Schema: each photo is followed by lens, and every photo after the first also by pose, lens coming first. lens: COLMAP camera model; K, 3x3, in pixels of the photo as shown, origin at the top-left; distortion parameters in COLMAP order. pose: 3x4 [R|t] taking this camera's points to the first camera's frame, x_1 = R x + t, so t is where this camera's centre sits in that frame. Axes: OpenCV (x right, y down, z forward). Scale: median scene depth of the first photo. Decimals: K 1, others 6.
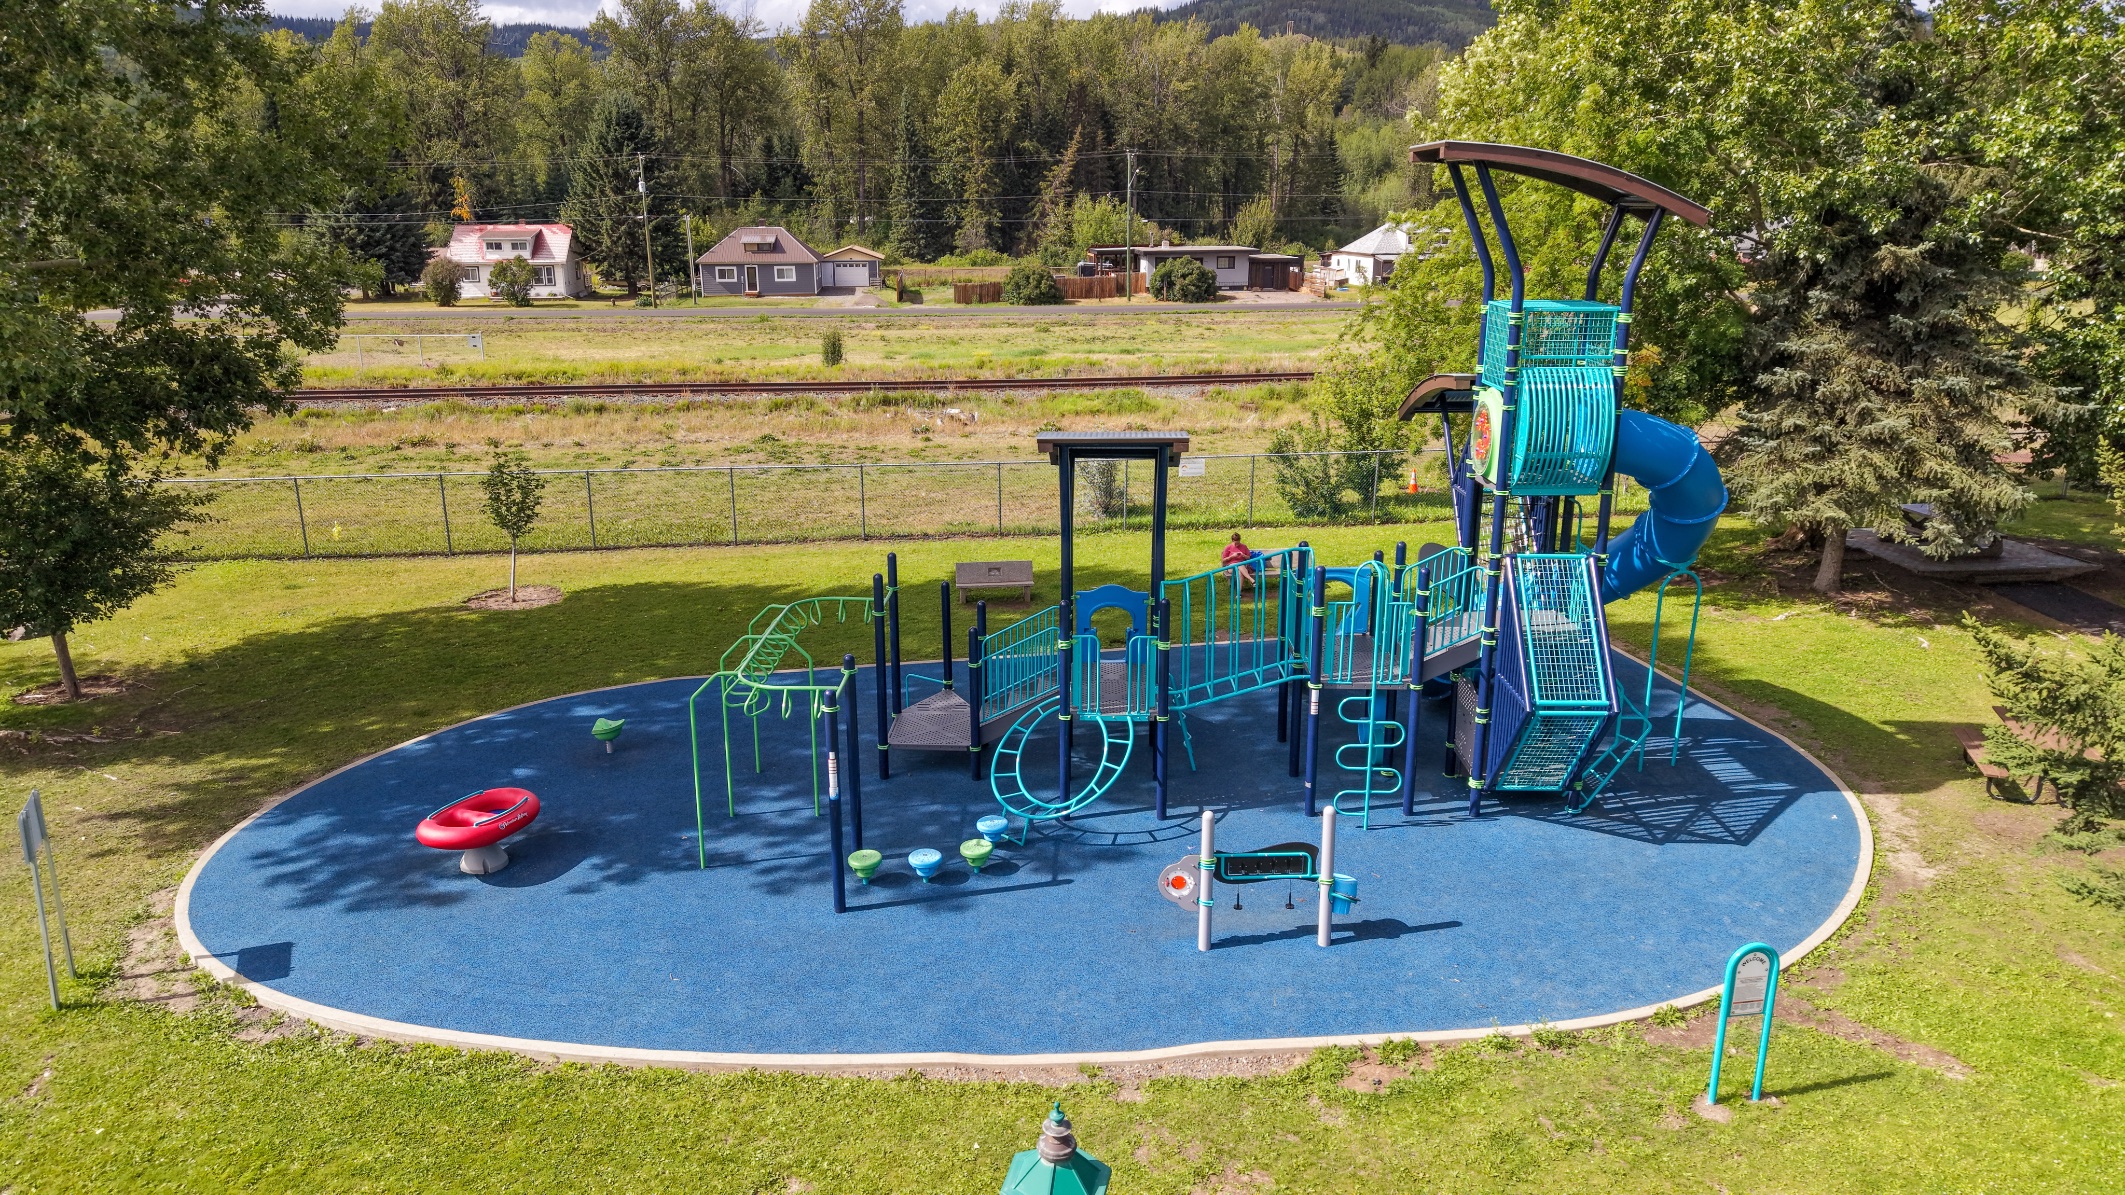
lens RADIAL K [[1440.3, 0, 1059.3], [0, 1440.3, 611.9], [0, 0, 1]] dist [0.002252, -0.010999]
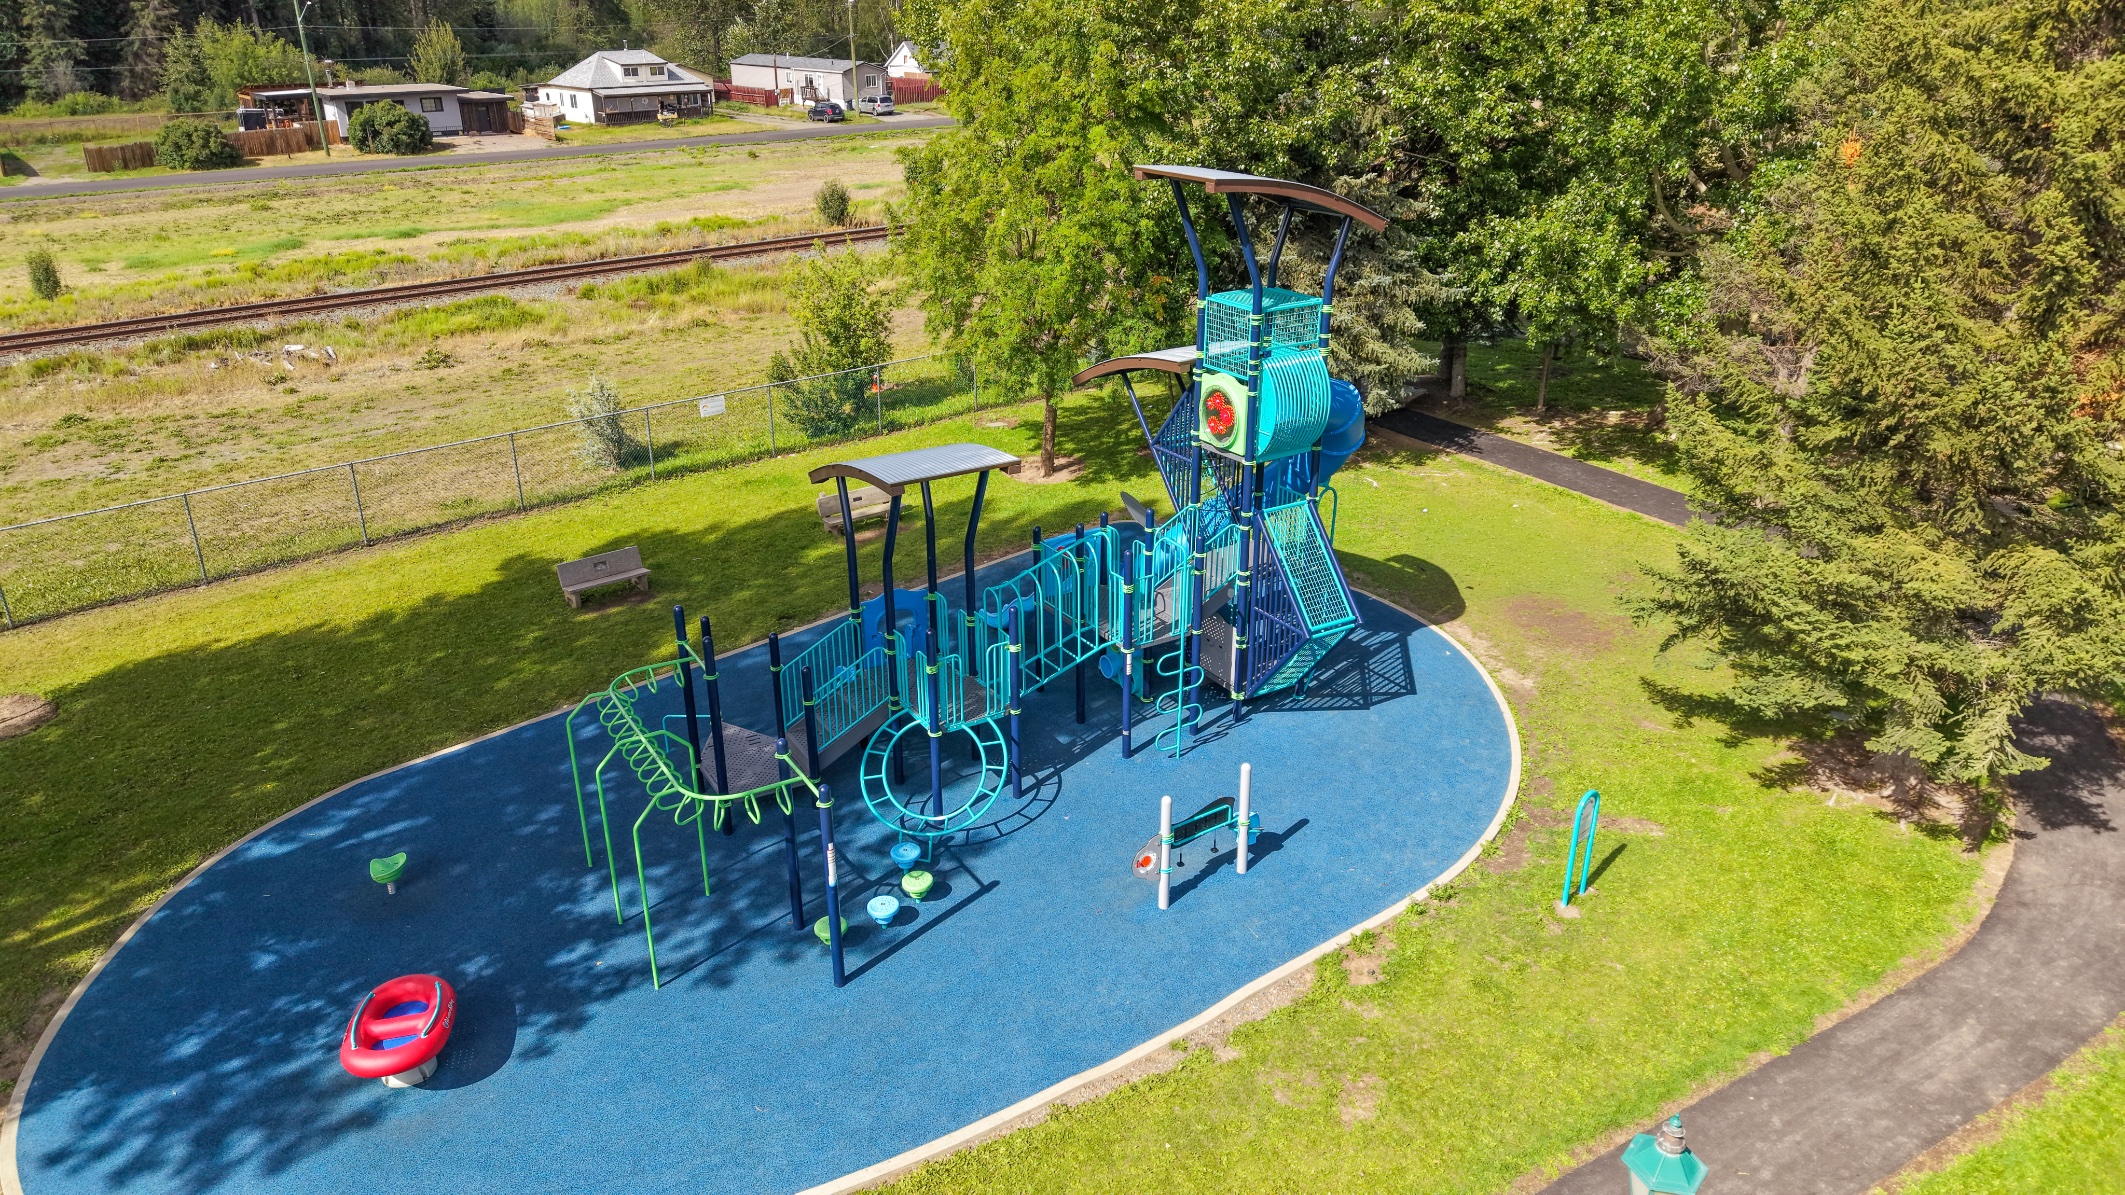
lens RADIAL K [[1440.3, 0, 1072.4], [0, 1440.3, 589.6], [0, 0, 1]] dist [0.002252, -0.010999]
pose [[0.835580, -0.212866, 0.506453, -0.306738], [0.151463, 0.975414, 0.160081, -0.133211], [-0.528077, -0.057051, 0.847278, 0.038087]]
